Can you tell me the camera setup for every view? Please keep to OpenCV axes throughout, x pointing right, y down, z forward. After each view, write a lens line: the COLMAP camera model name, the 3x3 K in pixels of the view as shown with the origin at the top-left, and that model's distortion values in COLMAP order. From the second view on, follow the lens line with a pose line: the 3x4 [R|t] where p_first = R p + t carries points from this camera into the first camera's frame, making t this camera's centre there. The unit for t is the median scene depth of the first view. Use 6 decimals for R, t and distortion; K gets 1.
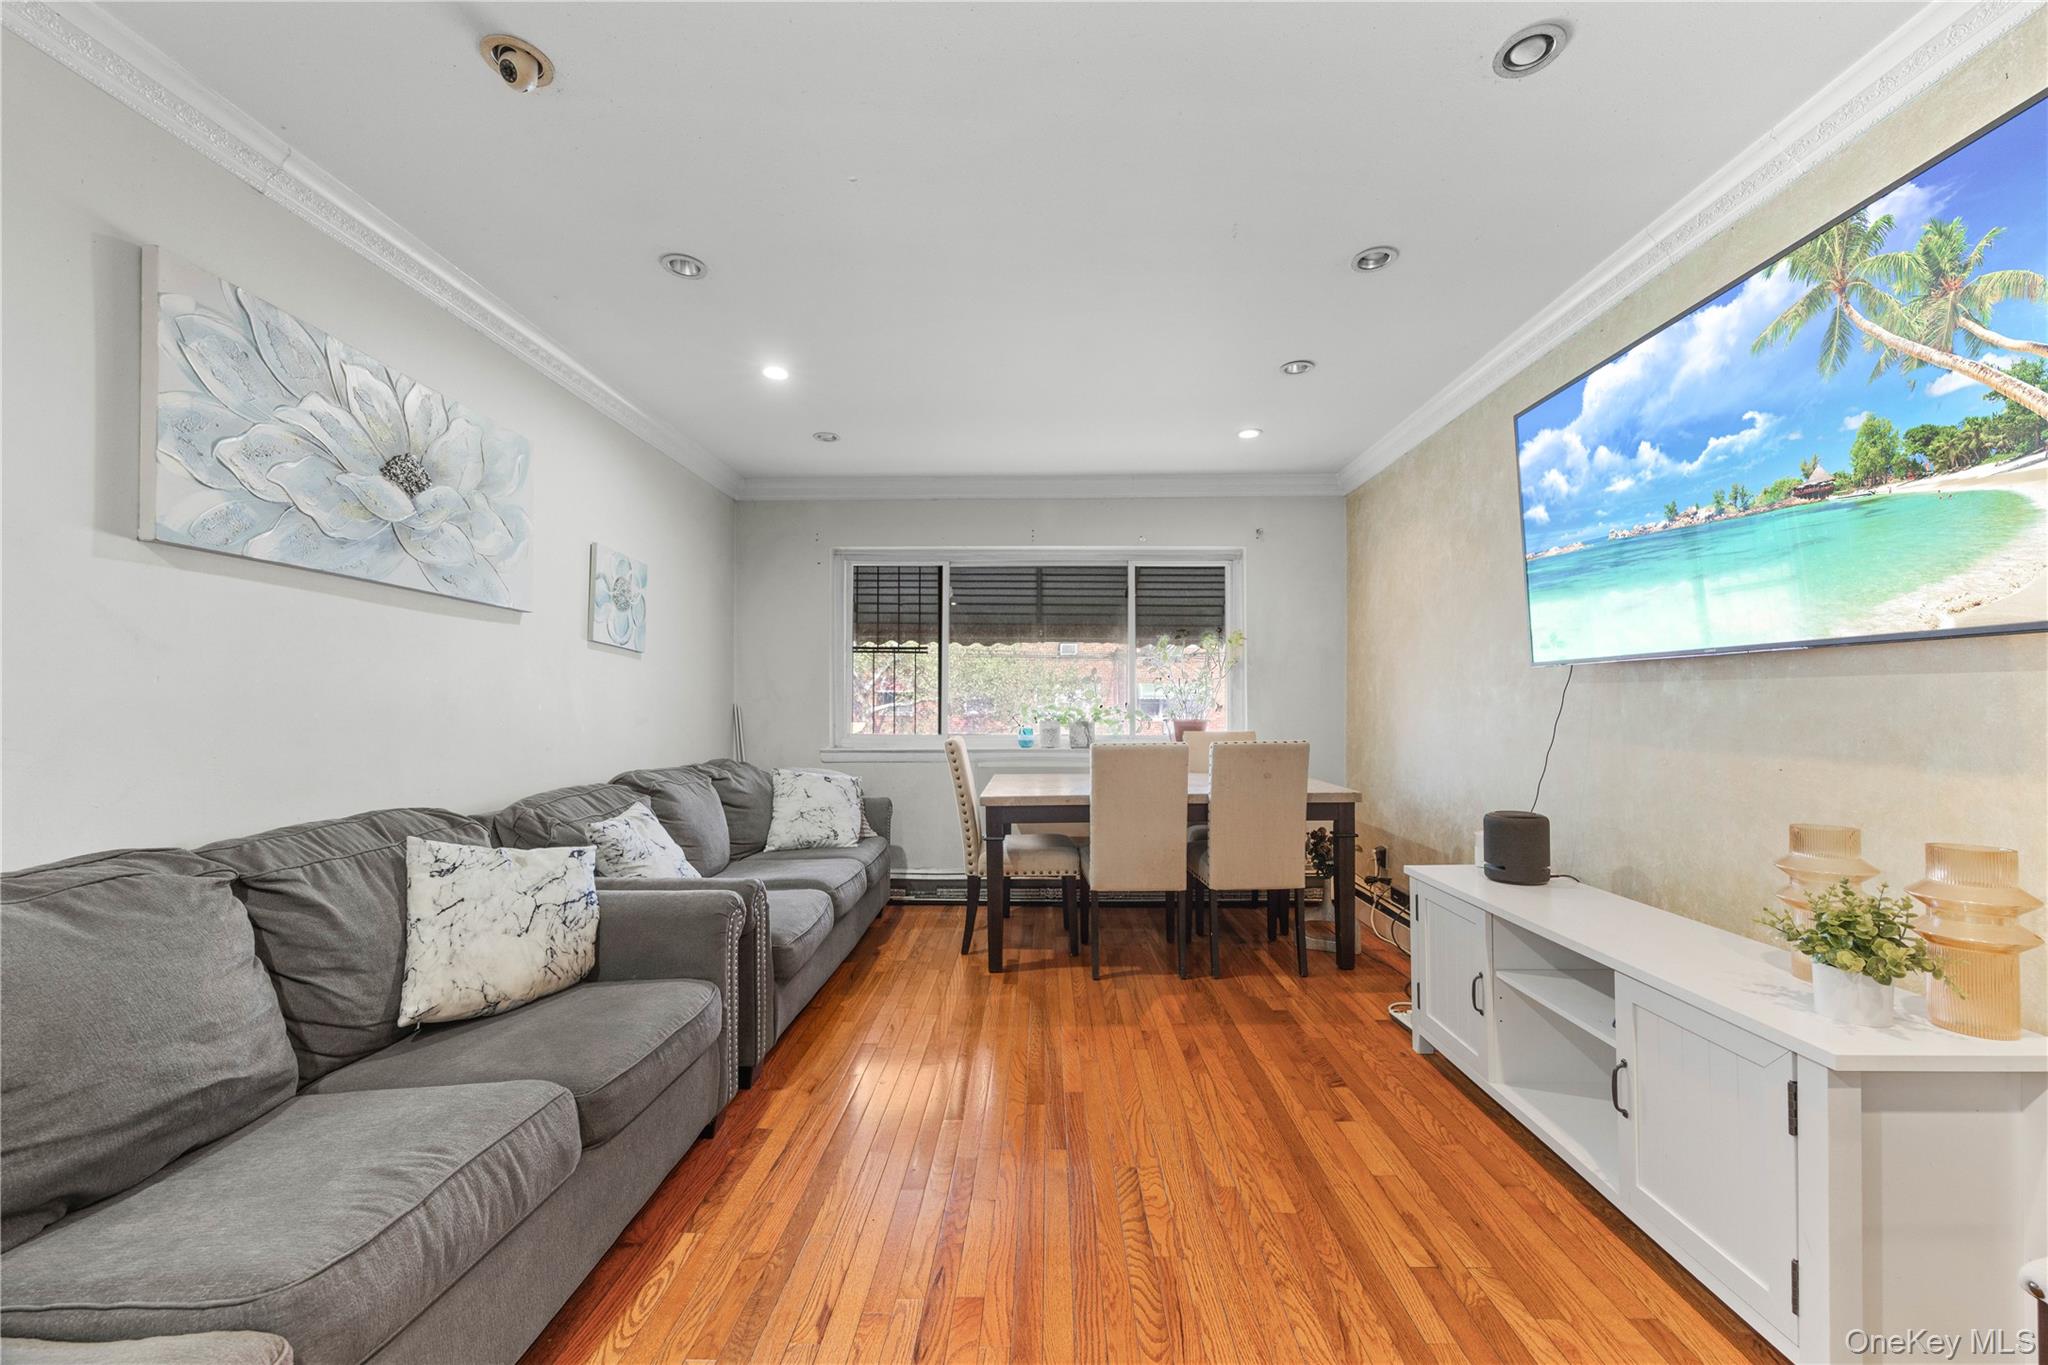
lens RADIAL K [[800.2, 0, 1034.8], [0, 800.2, 700.2], [0, 0, 1]] dist [-0.001149, 0.000003]
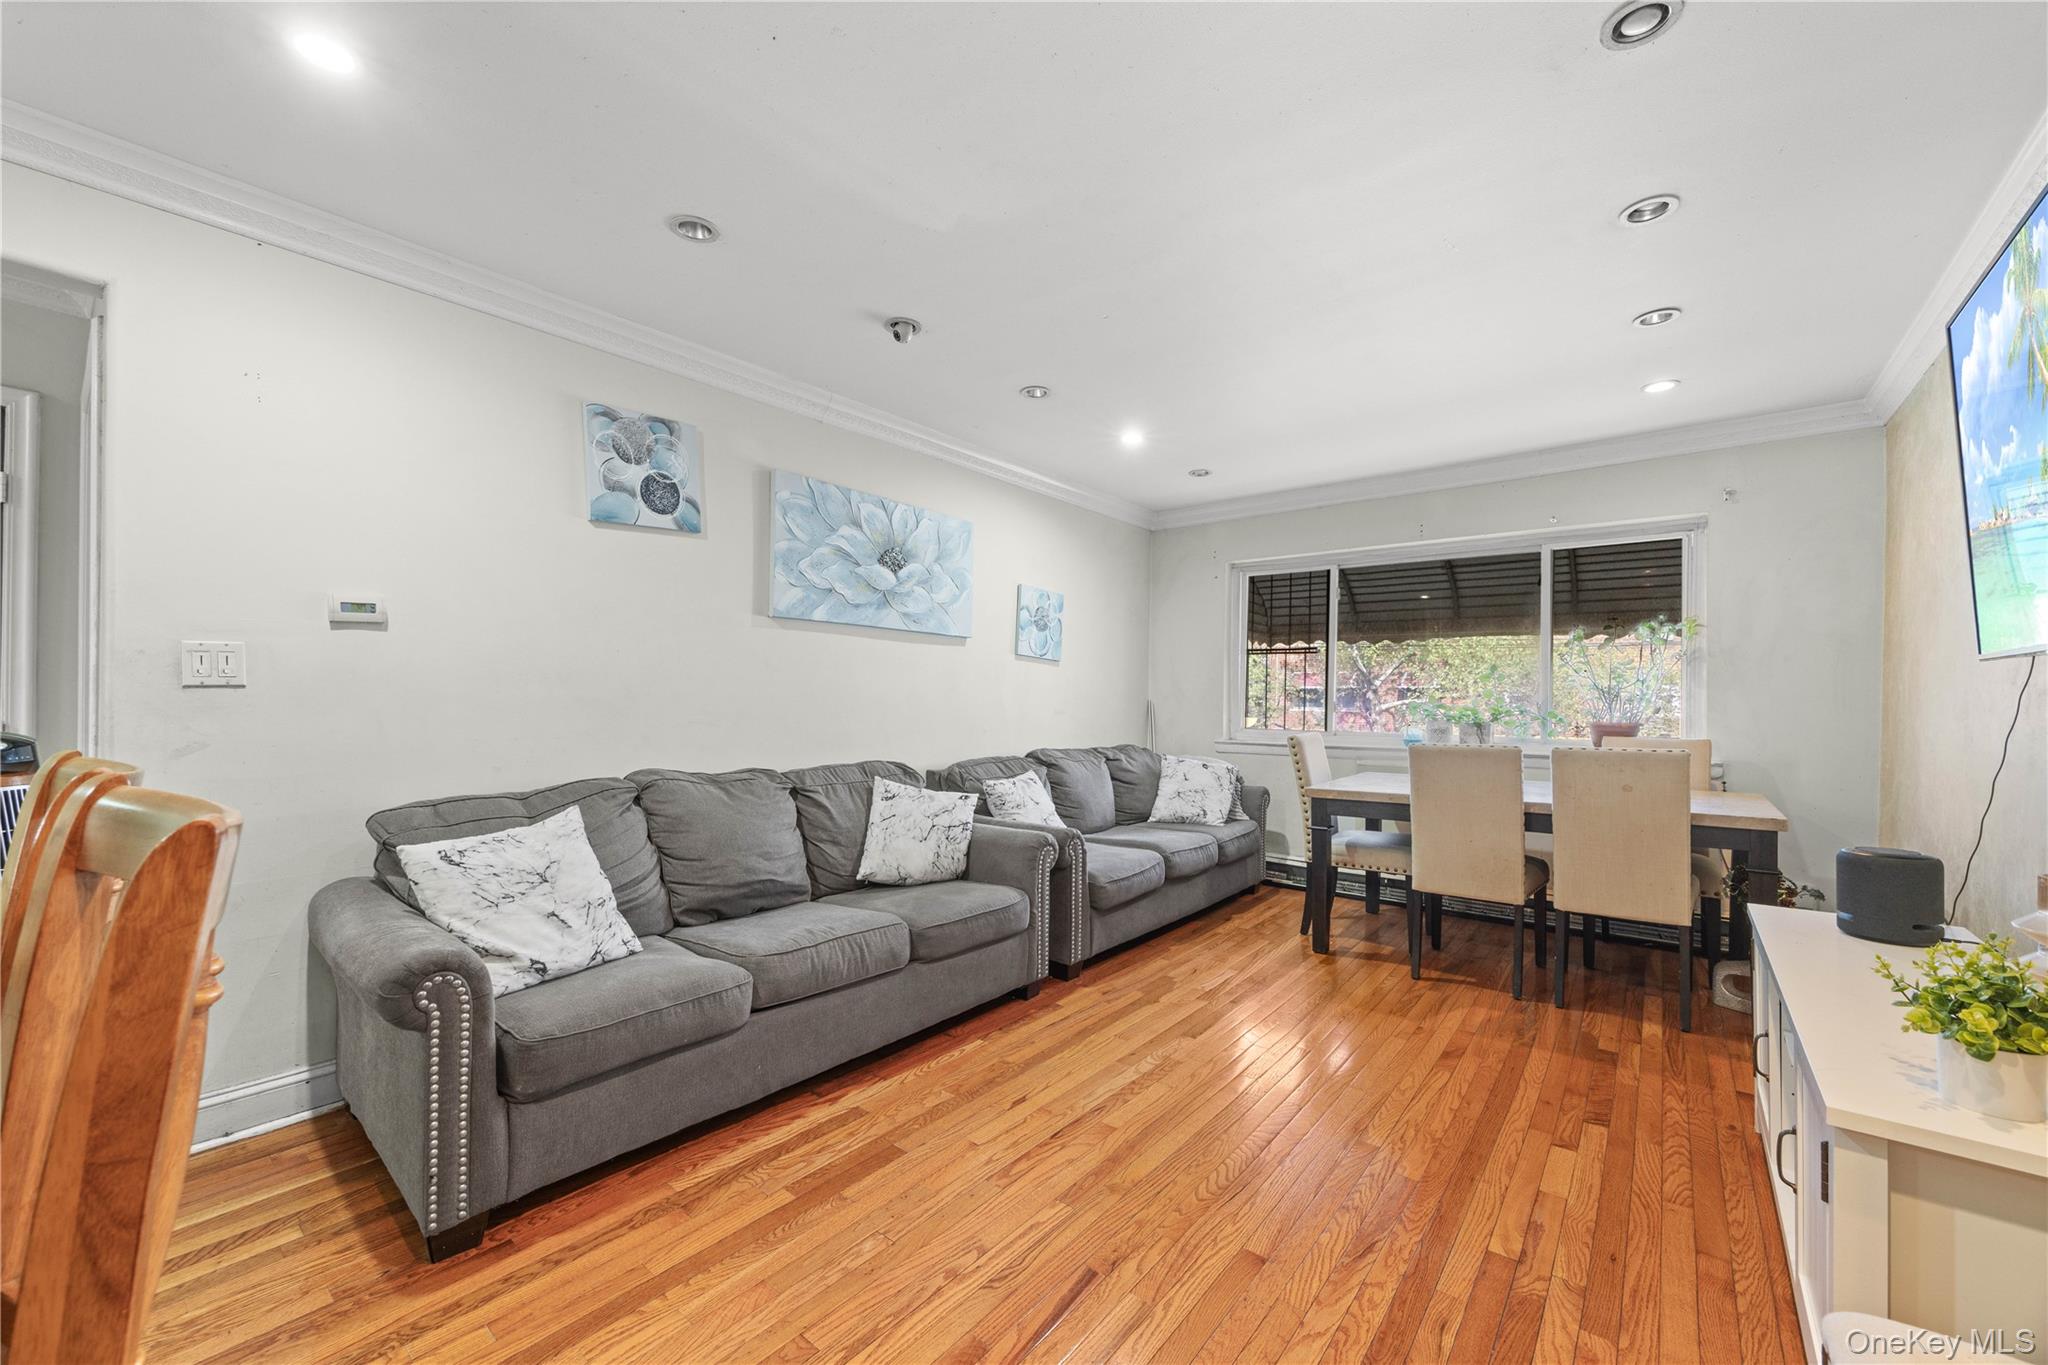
lens RADIAL K [[806.7, 0, 1020.9], [0, 806.7, 691.8], [0, 0, 1]] dist [-0.000574, -0.000024]
pose [[0.783652, 0.001920, -0.621197, 0.390496], [-0.004985, 0.999982, -0.003199, -0.005176], [0.621180, 0.005603, 0.783648, -0.121285]]
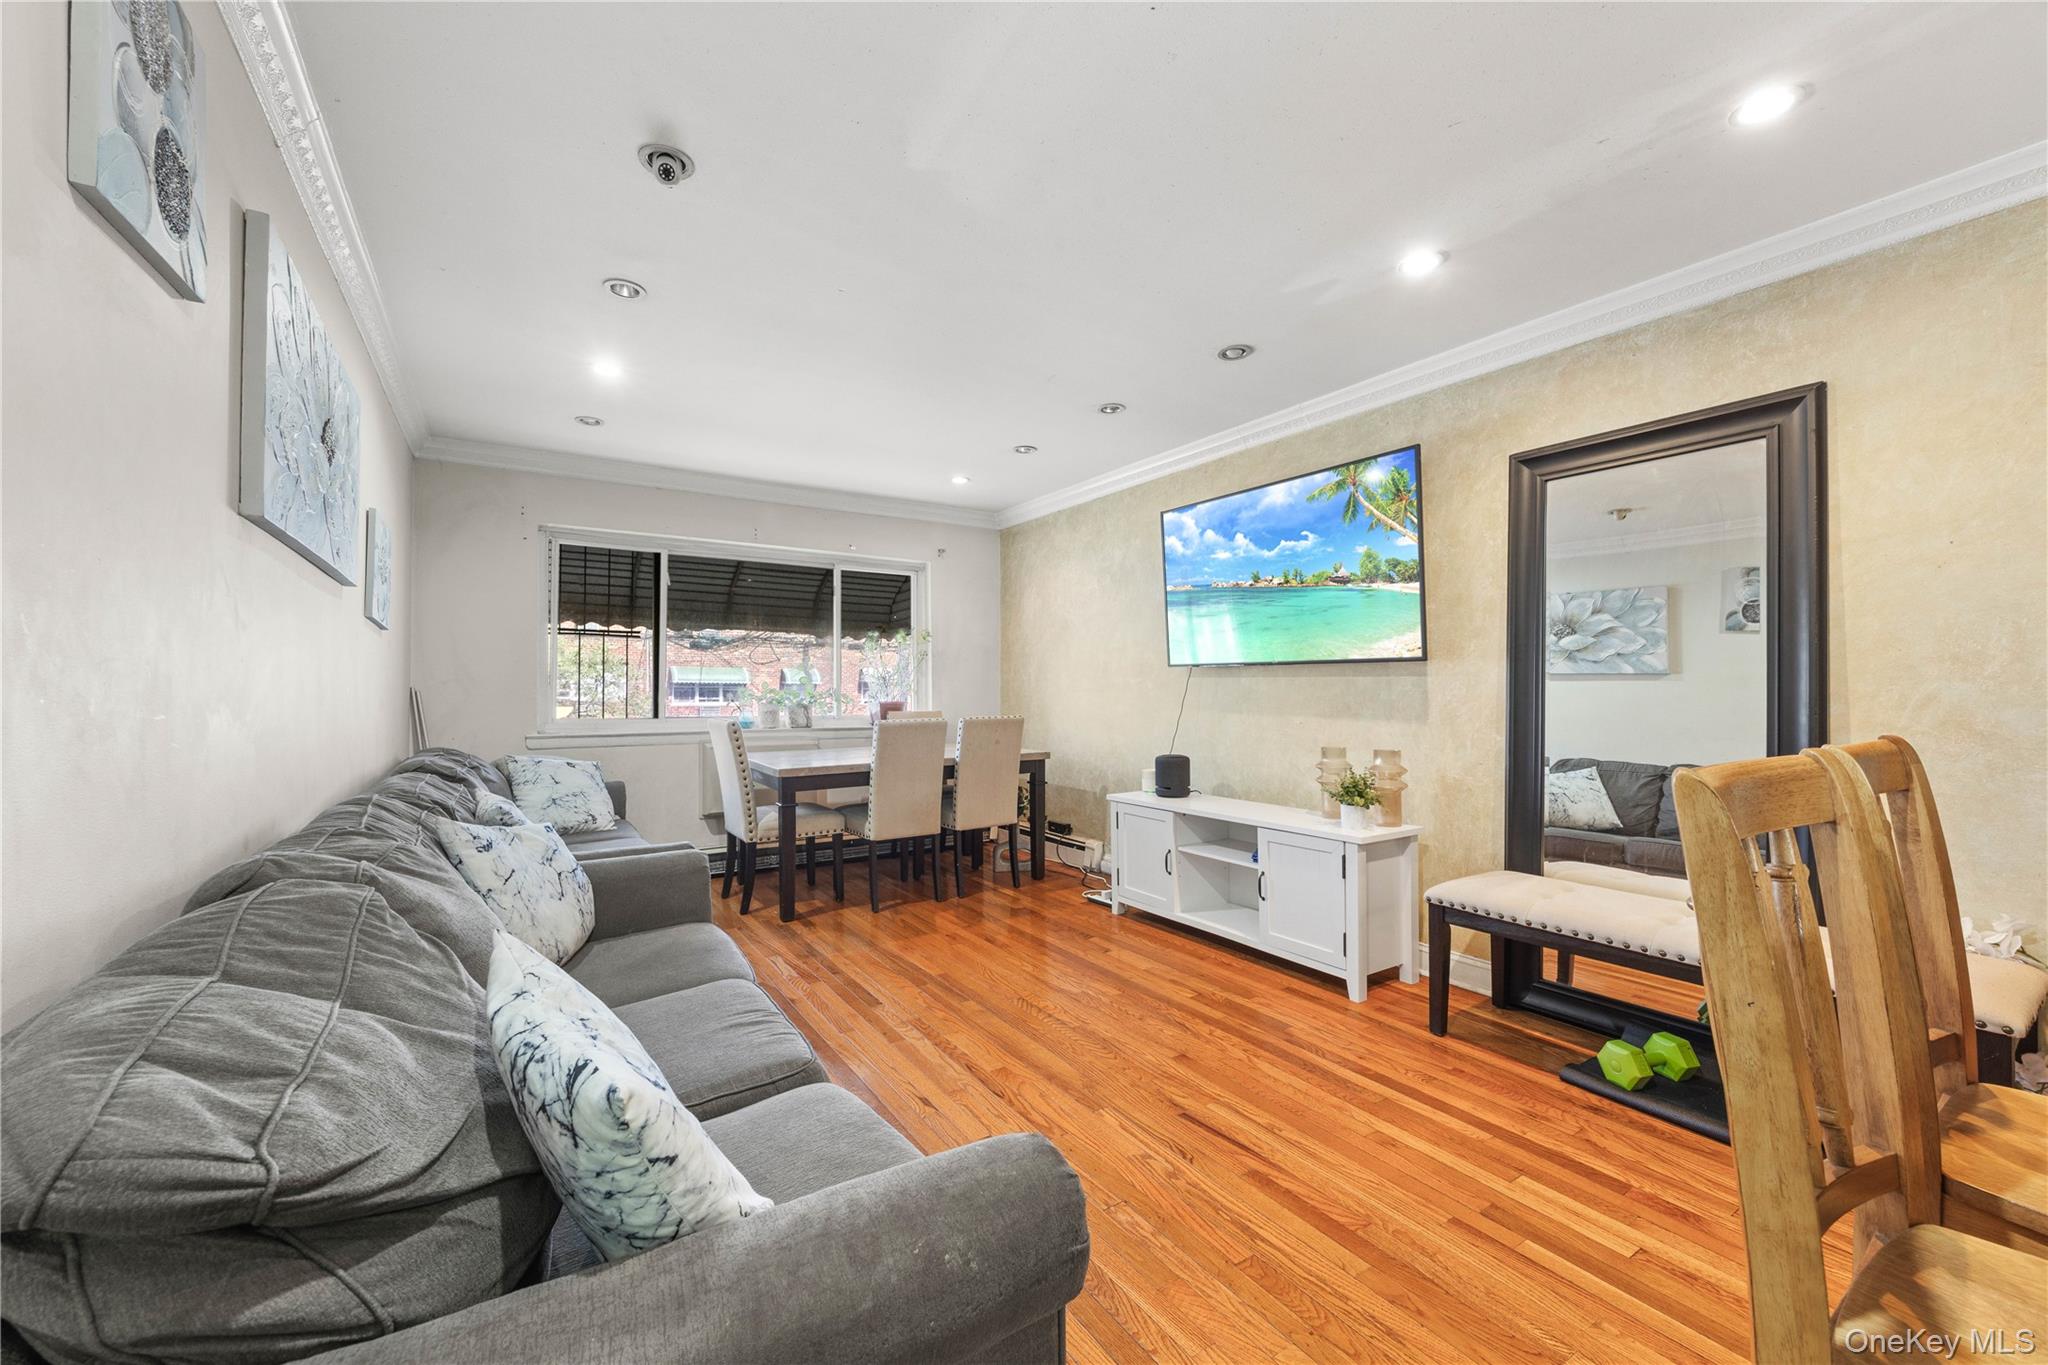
lens RADIAL K [[805.2, 0, 1026.1], [0, 805.2, 676.8], [0, 0, 1]] dist [-0.003875, -0.000552]
pose [[0.828805, 0.010826, 0.559432, -0.531165], [-0.005117, 0.999918, -0.011769, -0.000328], [-0.559514, 0.006891, 0.828792, -0.194173]]
